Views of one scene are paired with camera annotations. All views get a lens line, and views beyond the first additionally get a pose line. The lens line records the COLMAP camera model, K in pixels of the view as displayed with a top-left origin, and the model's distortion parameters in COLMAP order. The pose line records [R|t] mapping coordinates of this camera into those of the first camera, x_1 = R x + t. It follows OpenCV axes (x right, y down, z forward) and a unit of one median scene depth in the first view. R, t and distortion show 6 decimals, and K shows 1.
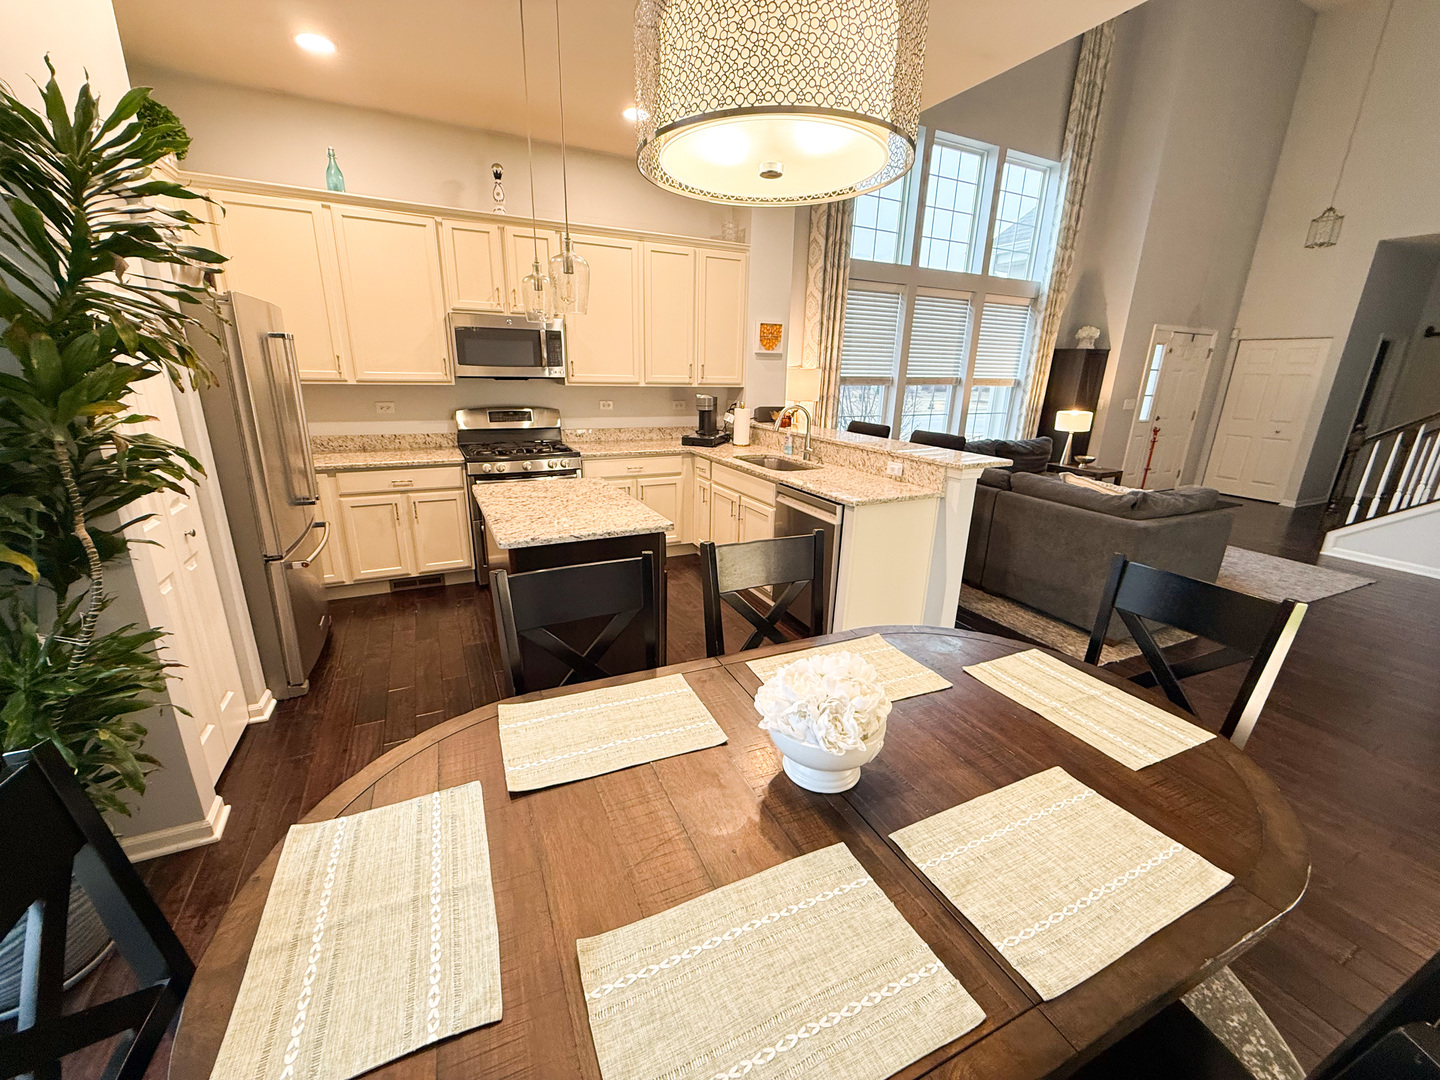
lens RADIAL K [[578.3, 0, 717.4], [0, 578.3, 538.4], [0, 0, 1]] dist [0.001013, -0.000619]
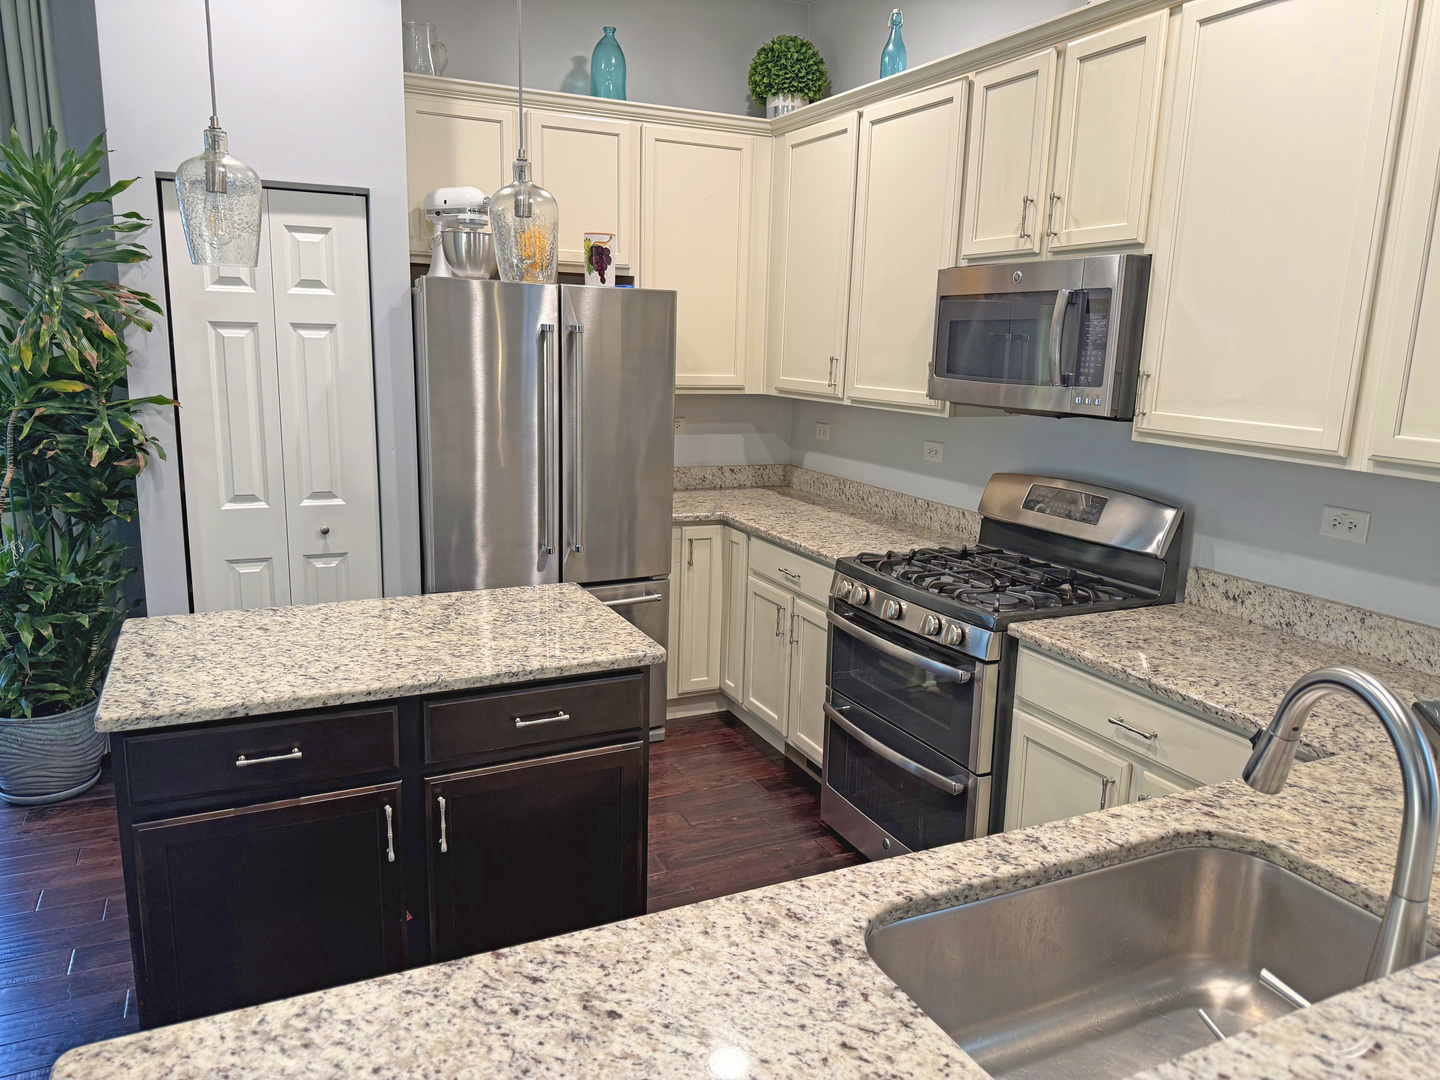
lens RADIAL K [[1024.0, 0, 722.7], [0, 1024.0, 545.5], [0, 0, 1]] dist [0.048673, -0.047824]
pose [[-0.021992, 0.177365, -0.983899, 0.389458], [-0.312338, 0.933659, 0.175289, -0.254989], [0.949716, 0.311164, 0.034865, 0.822825]]
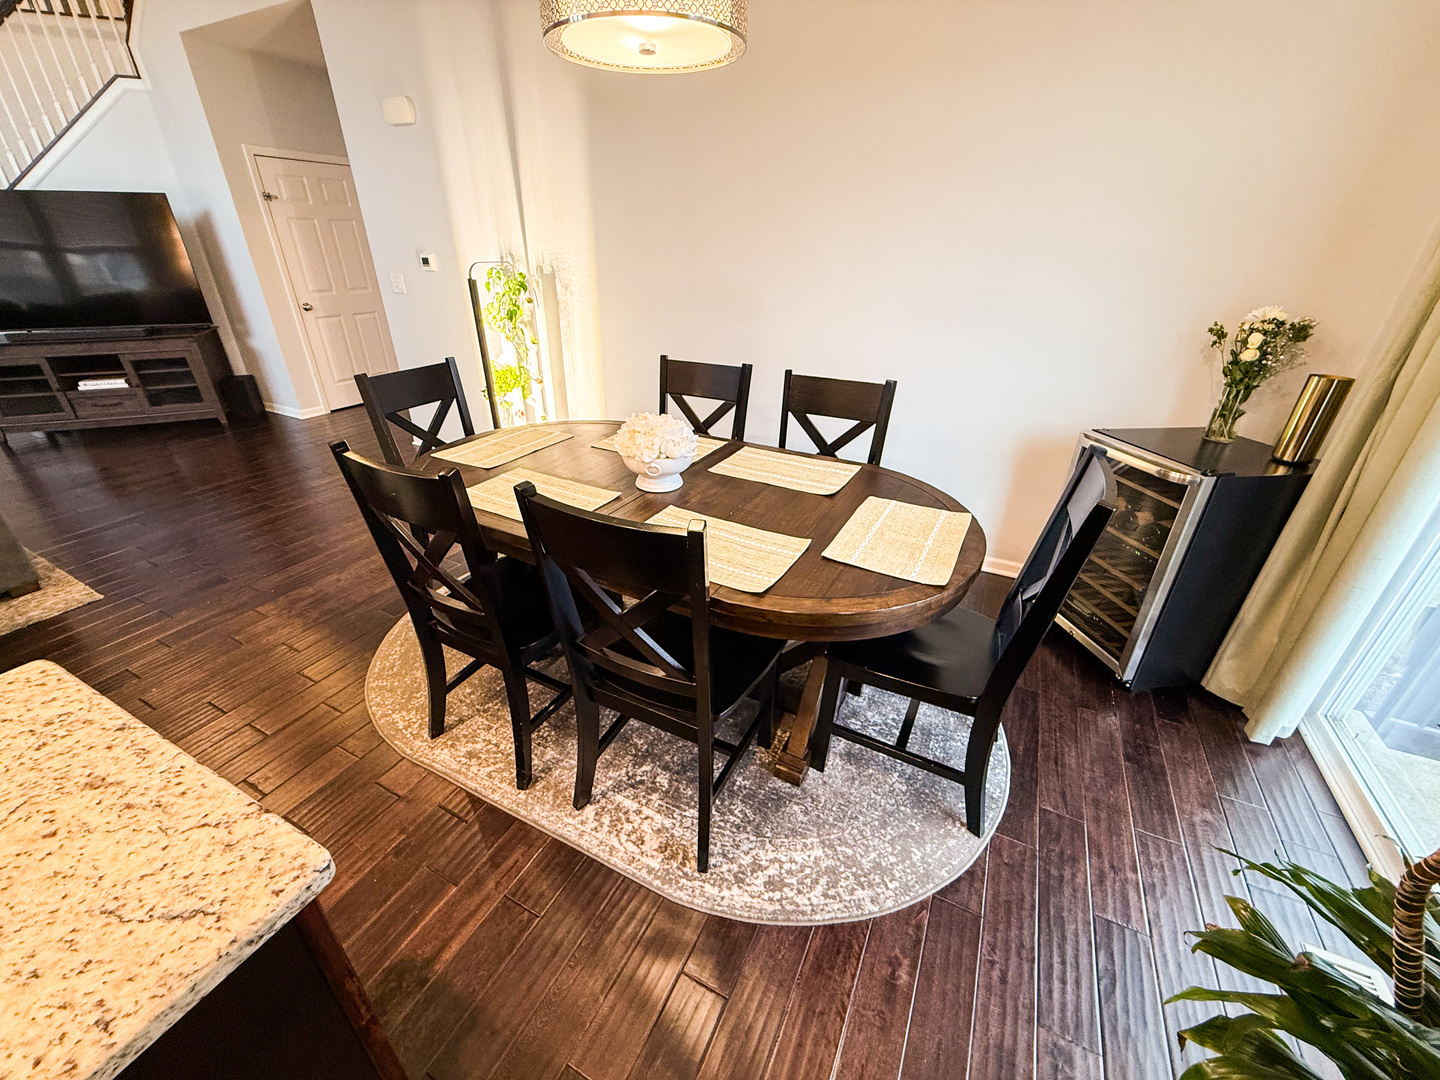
lens RADIAL K [[578.3, 0, 712.7], [0, 578.3, 536.8], [0, 0, 1]] dist [0.001013, -0.000619]
pose [[-0.588758, -0.391878, 0.706962, -0.325648], [0.209877, 0.770508, 0.601888, -0.126976], [-0.780586, 0.502742, -0.371397, 0.460518]]
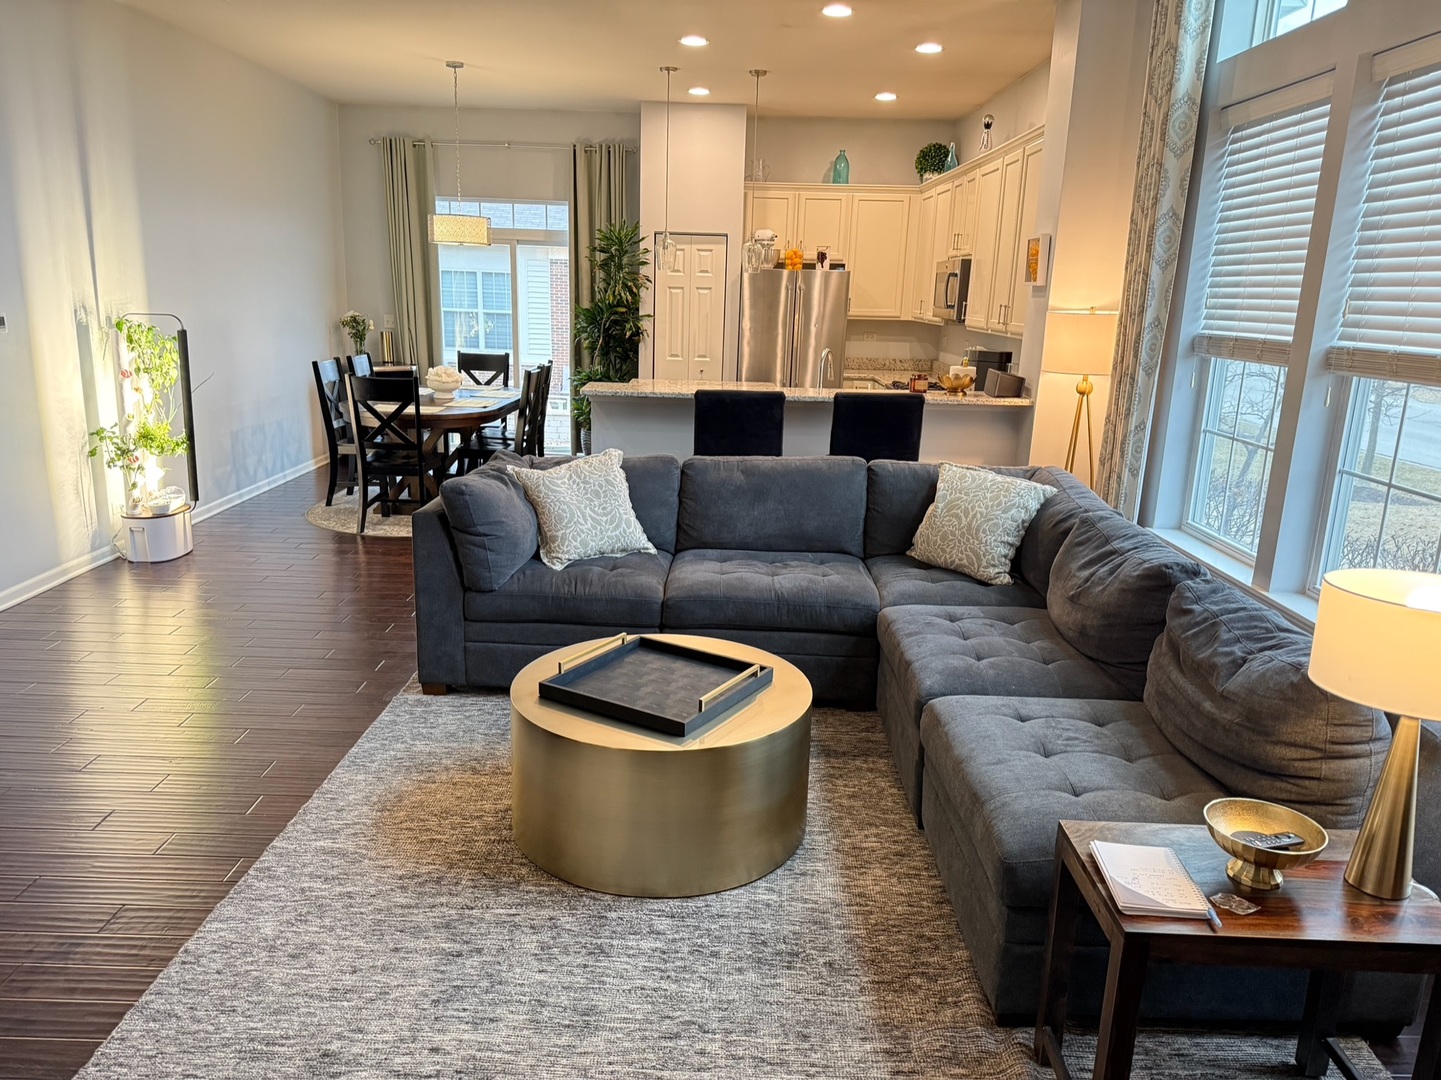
lens RADIAL K [[1024.7, 0, 713.4], [0, 1024.7, 537.5], [0, 0, 1]] dist [0.048673, -0.047824]
pose [[-0.448656, 0.178219, -0.875755, 1.512756], [-0.289309, 0.898187, 0.330999, -0.420432], [0.845582, 0.401868, -0.351417, 1.467488]]
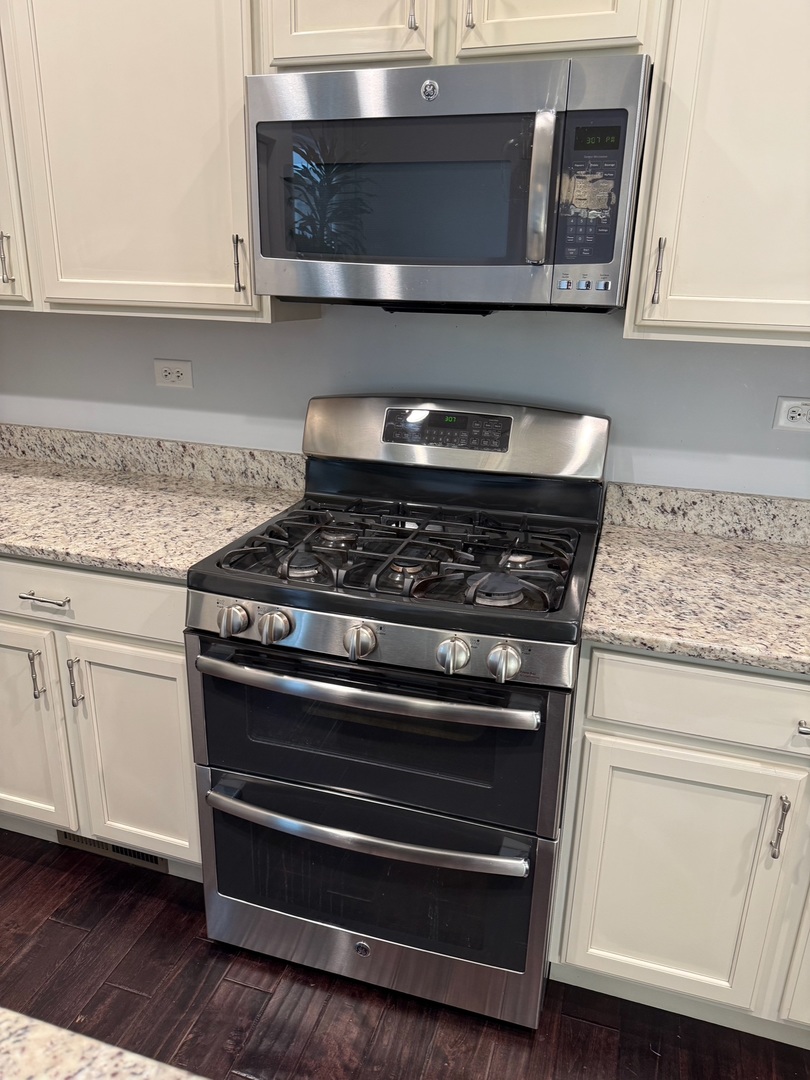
lens RADIAL K [[768.0, 0, 407.5], [0, 768.0, 537.5], [0, 0, 1]] dist [0.048673, -0.047824]
pose [[0.721275, 0.215874, -0.658150, -0.090304], [-0.206893, 0.973960, 0.092723, -0.203207], [0.661028, 0.069288, 0.747155, 0.732827]]
